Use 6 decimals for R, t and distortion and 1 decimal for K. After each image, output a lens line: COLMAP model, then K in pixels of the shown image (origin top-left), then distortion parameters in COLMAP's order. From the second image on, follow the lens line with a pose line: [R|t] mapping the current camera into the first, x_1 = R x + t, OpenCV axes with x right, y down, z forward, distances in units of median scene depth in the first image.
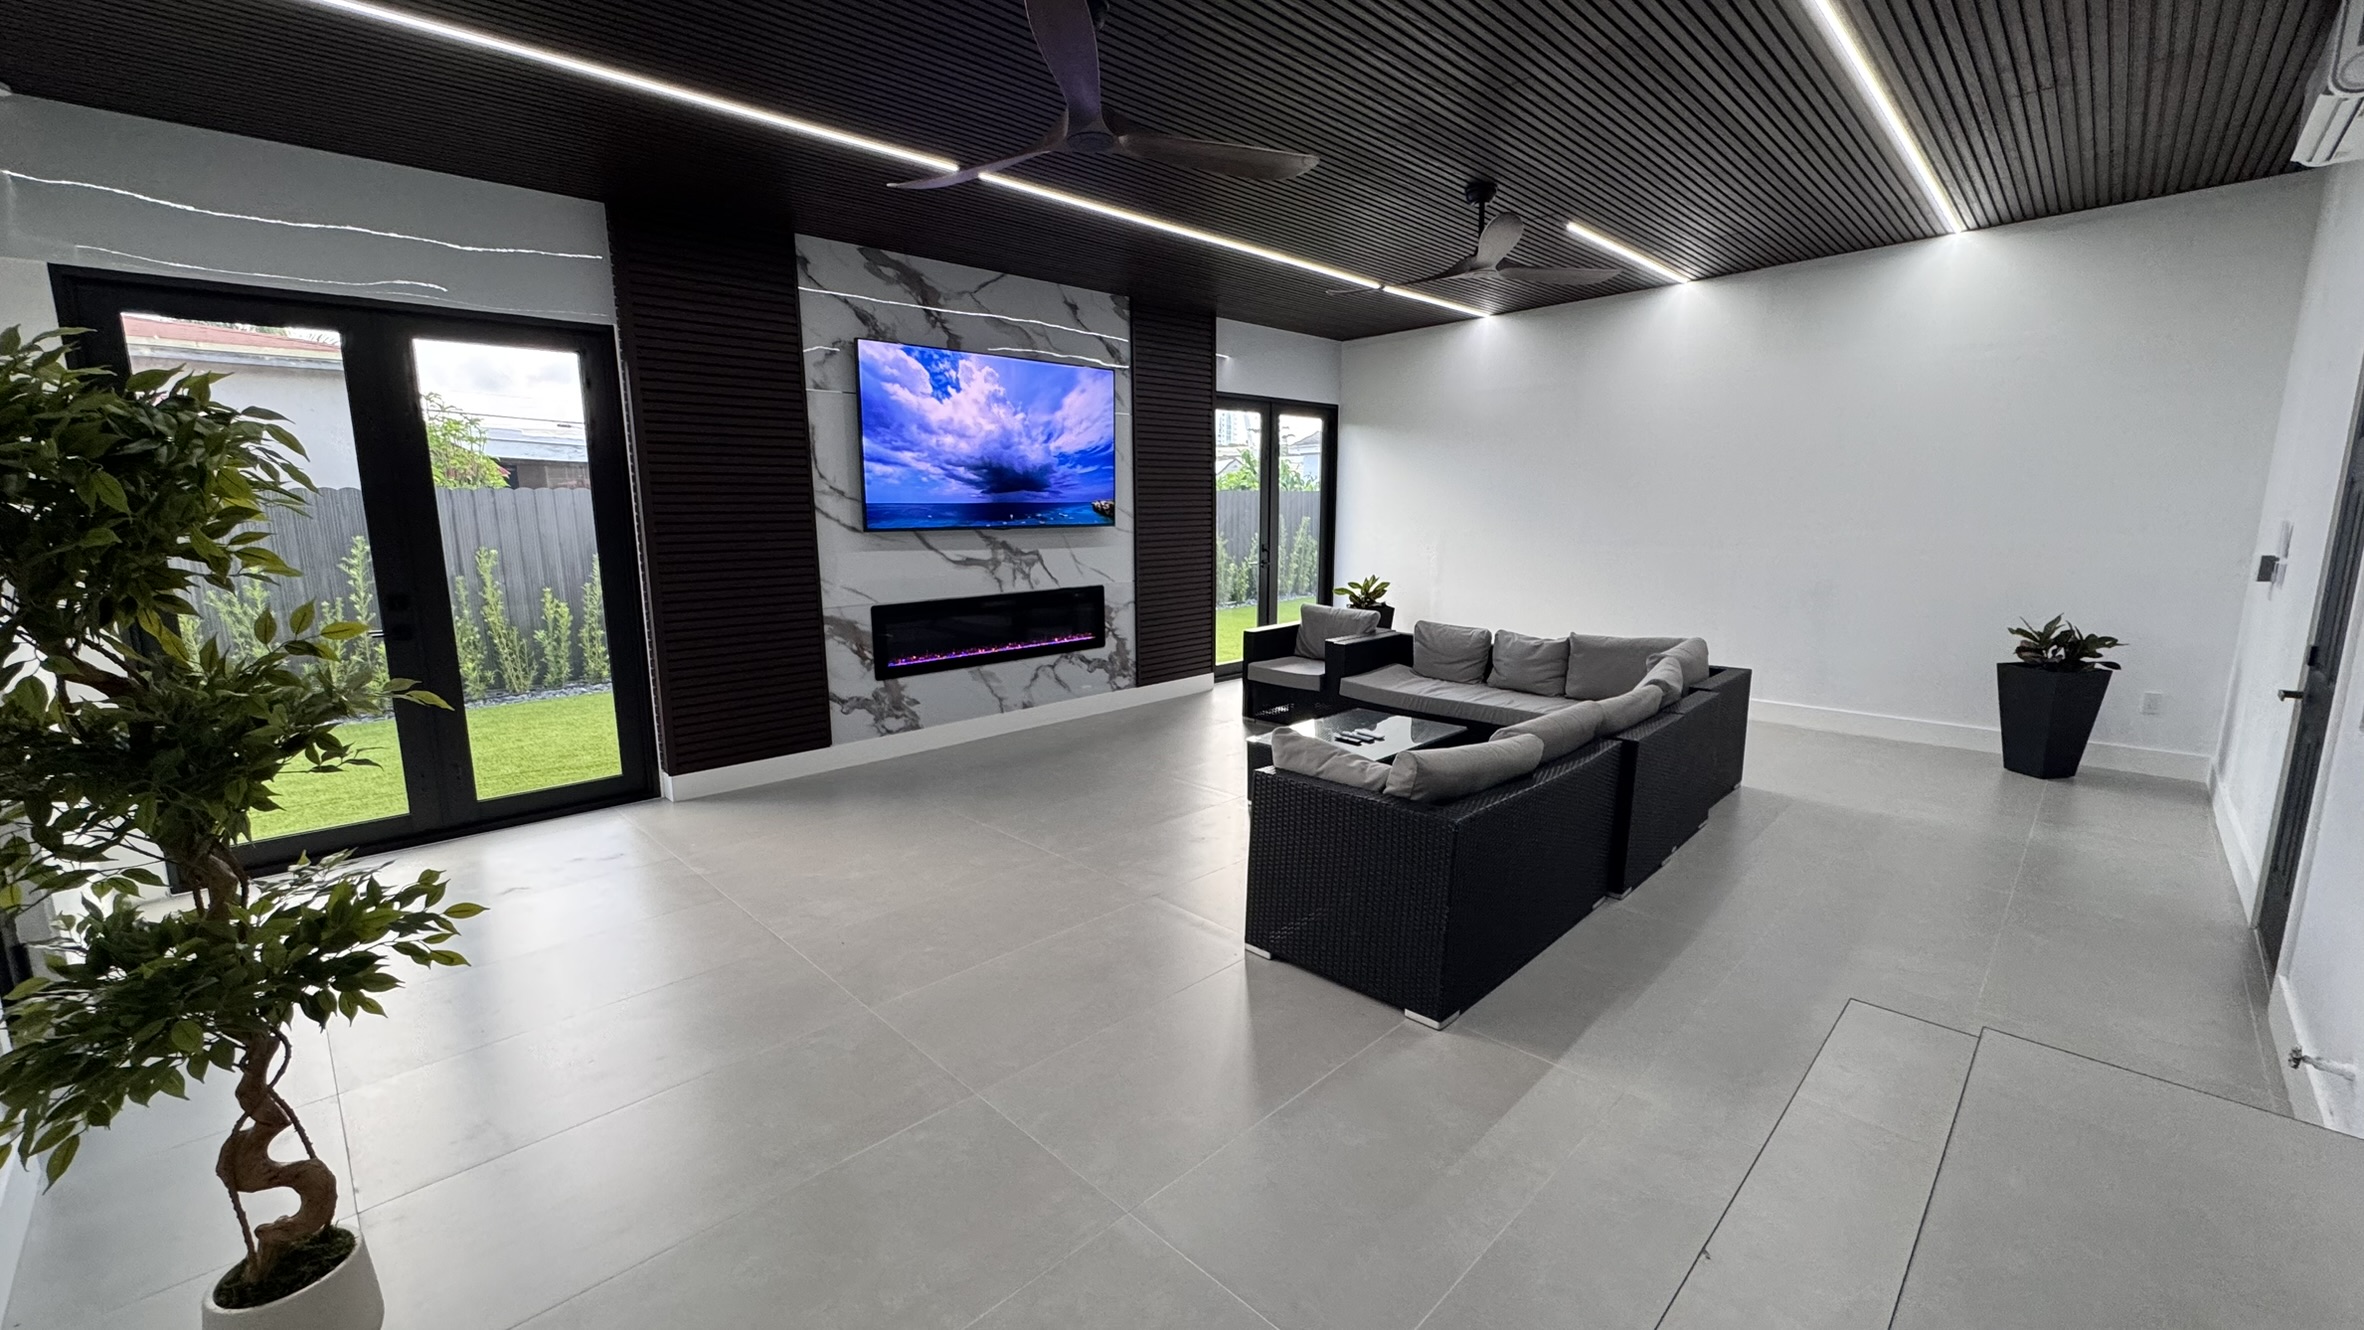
lens RADIAL K [[940.4, 0, 1183.9], [0, 940.4, 658.5], [0, 0, 1]] dist [-0.004348, 0.000160]
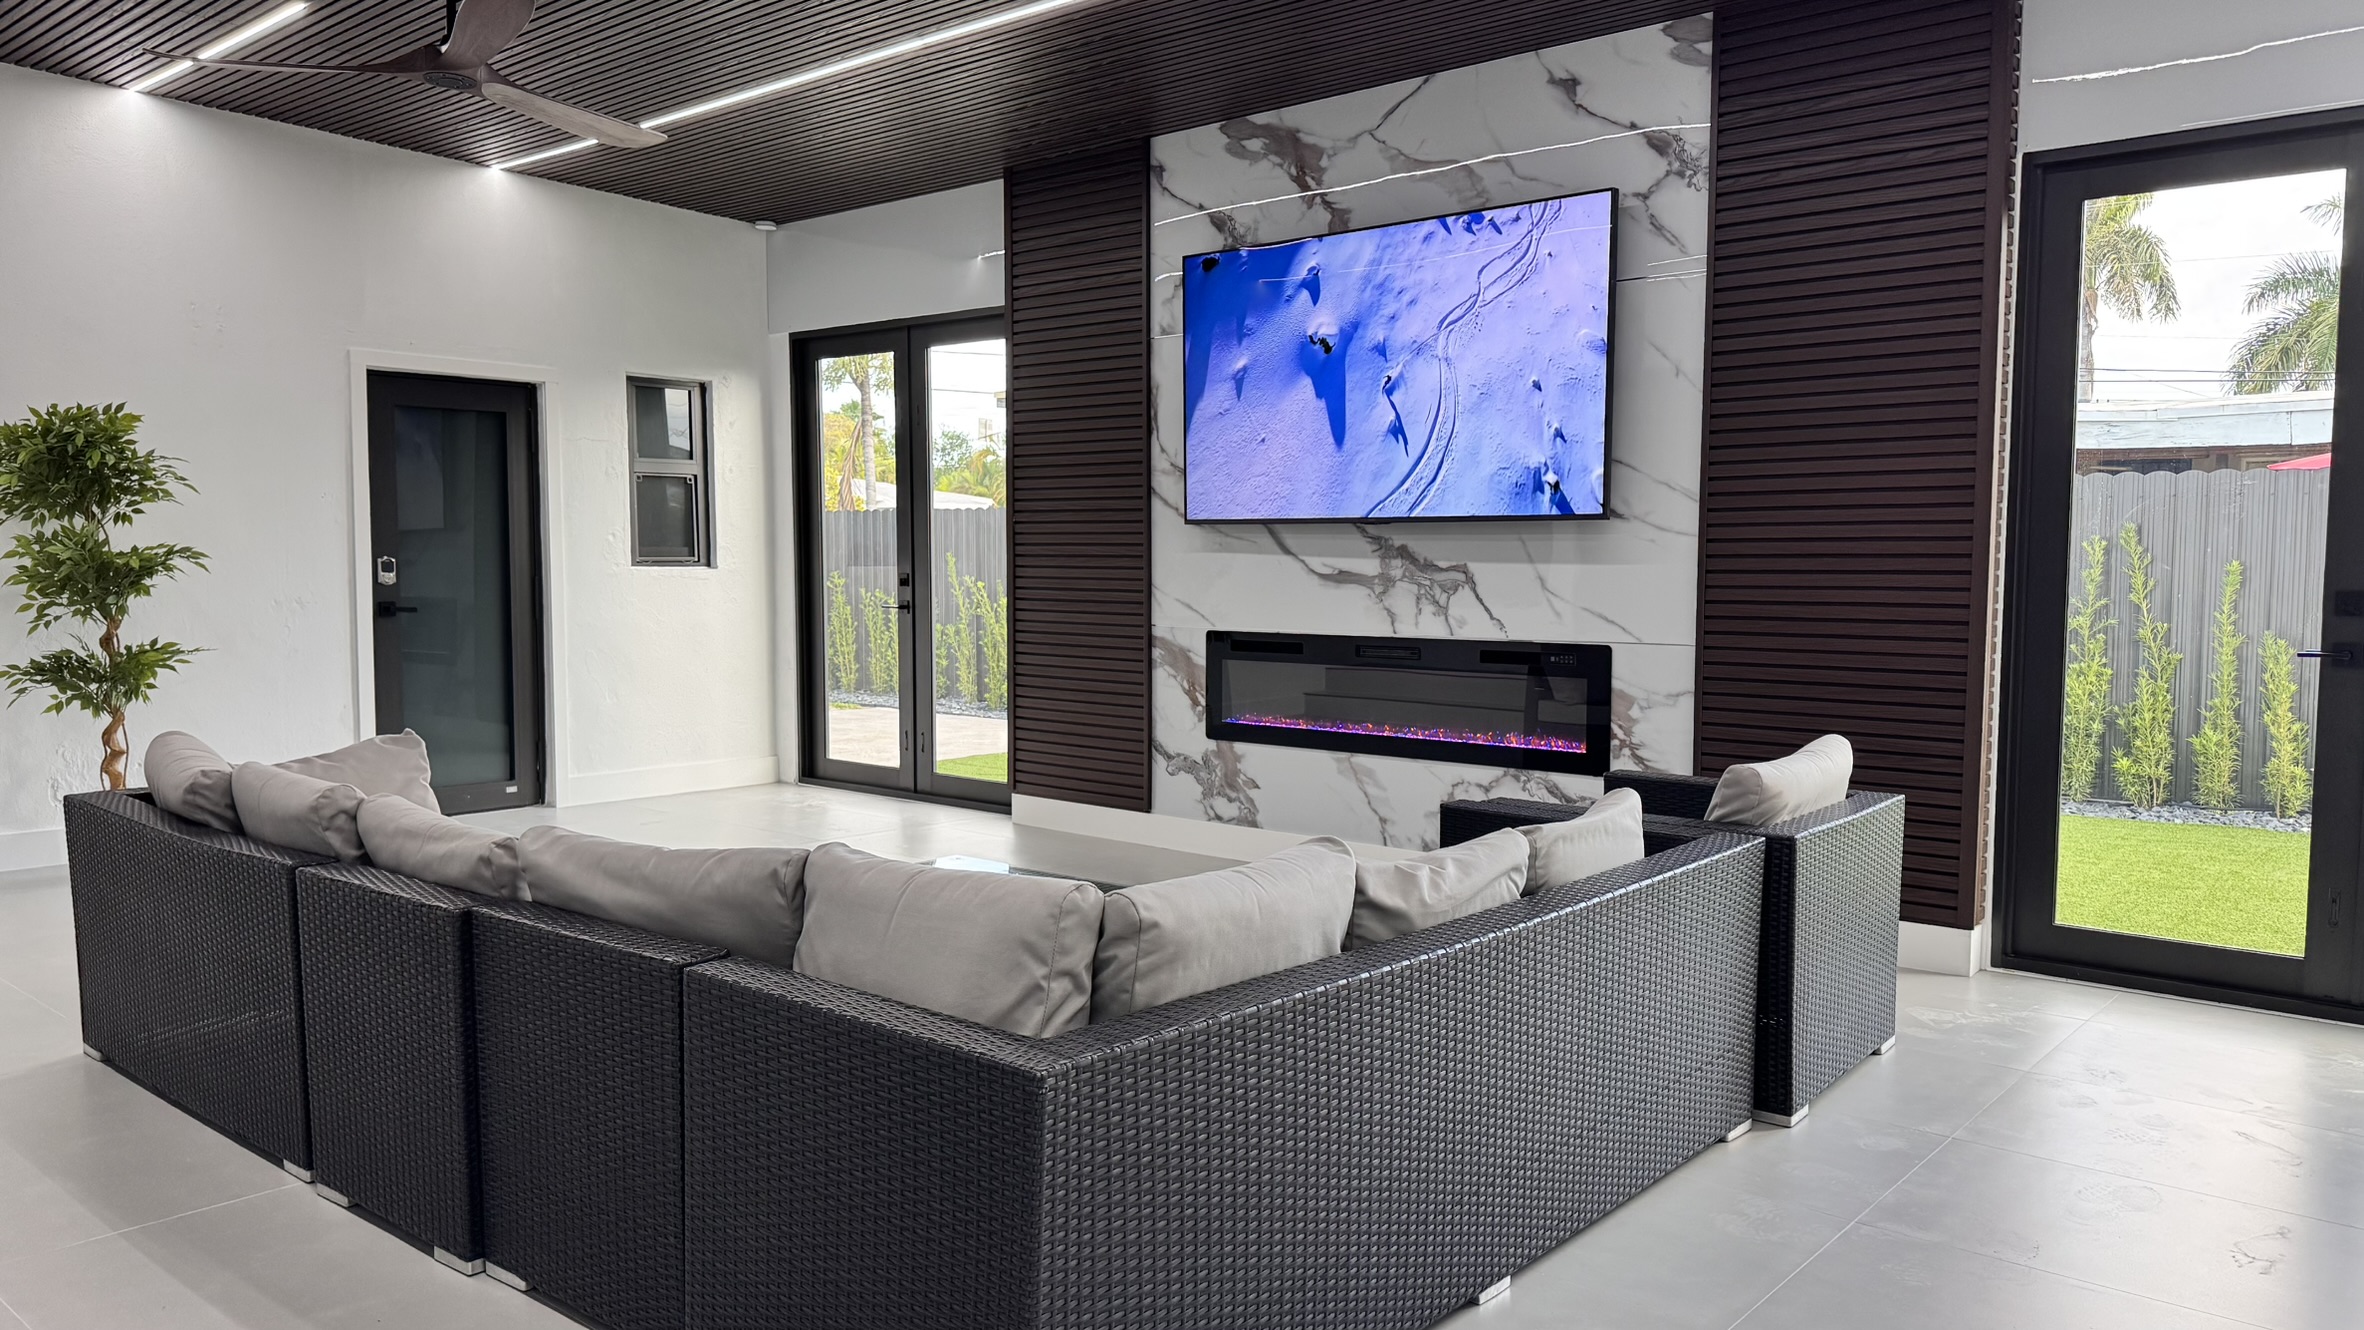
lens RADIAL K [[1649.0, 0, 1174.8], [0, 1649.0, 663.1], [0, 0, 1]] dist [0.092522, -0.131550]
pose [[0.069552, 0.073110, -0.994896, 0.875383], [-0.165902, 0.984270, 0.060731, -0.100896], [0.983686, 0.160832, 0.080587, 0.870033]]
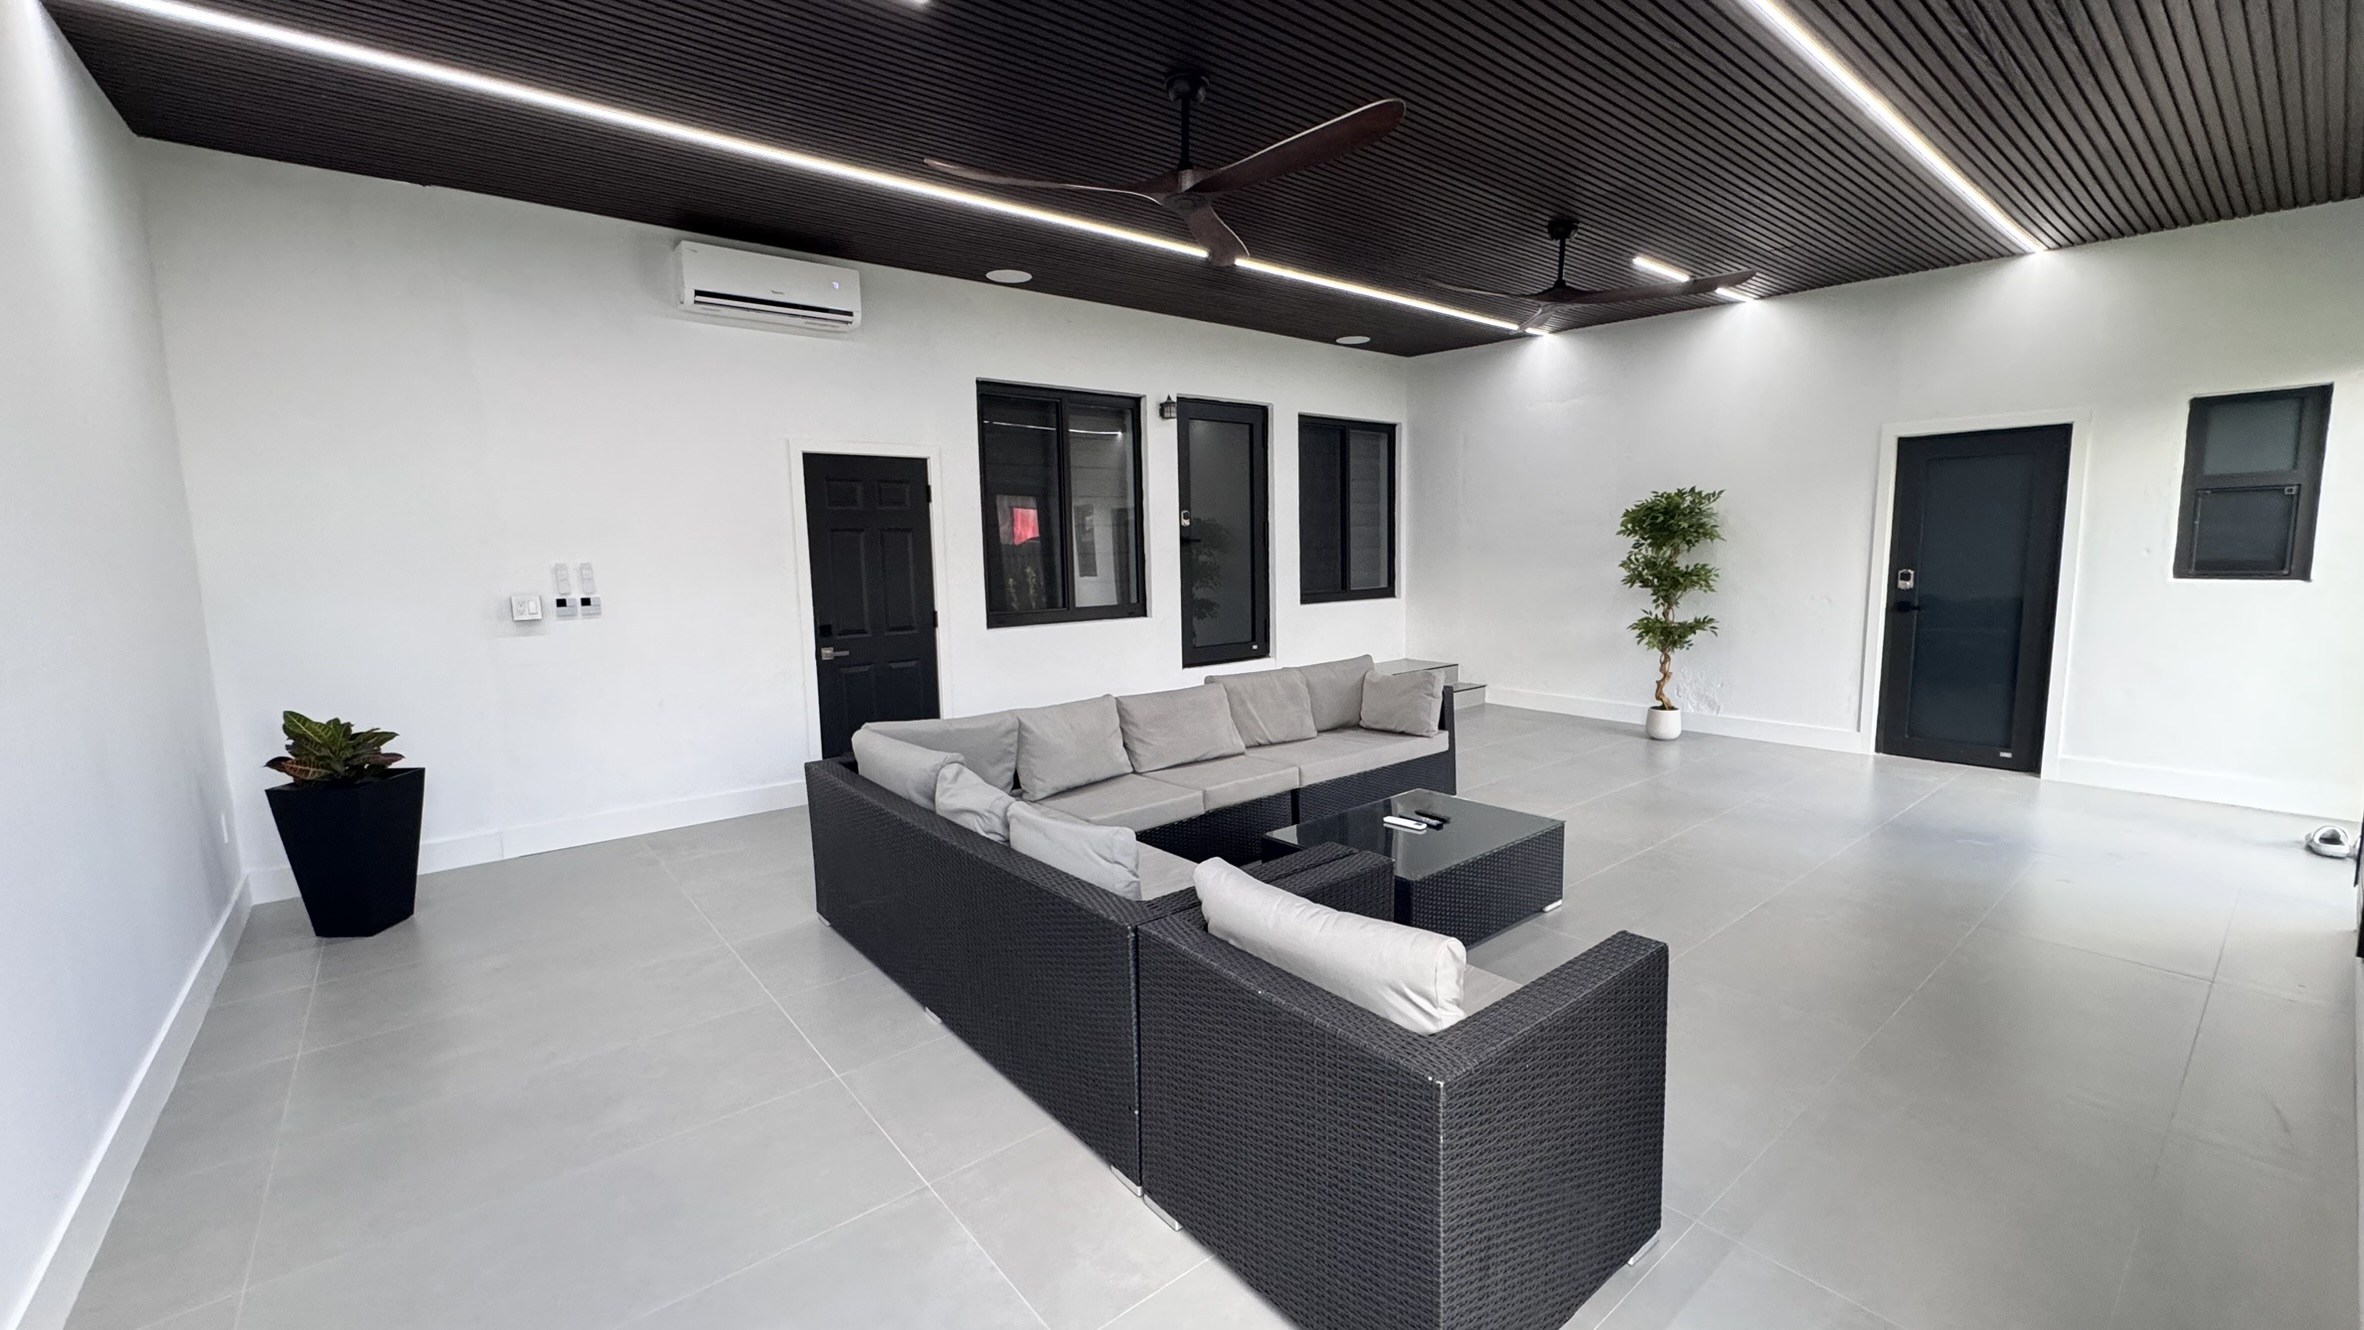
lens RADIAL K [[940.4, 0, 1187.6], [0, 940.4, 659.8], [0, 0, 1]] dist [-0.004348, 0.000160]
pose [[-0.994744, 0.016418, 0.101064, 0.219371], [0.043460, 0.961435, 0.271575, -0.221092], [-0.092708, 0.274540, -0.957096, 1.446177]]
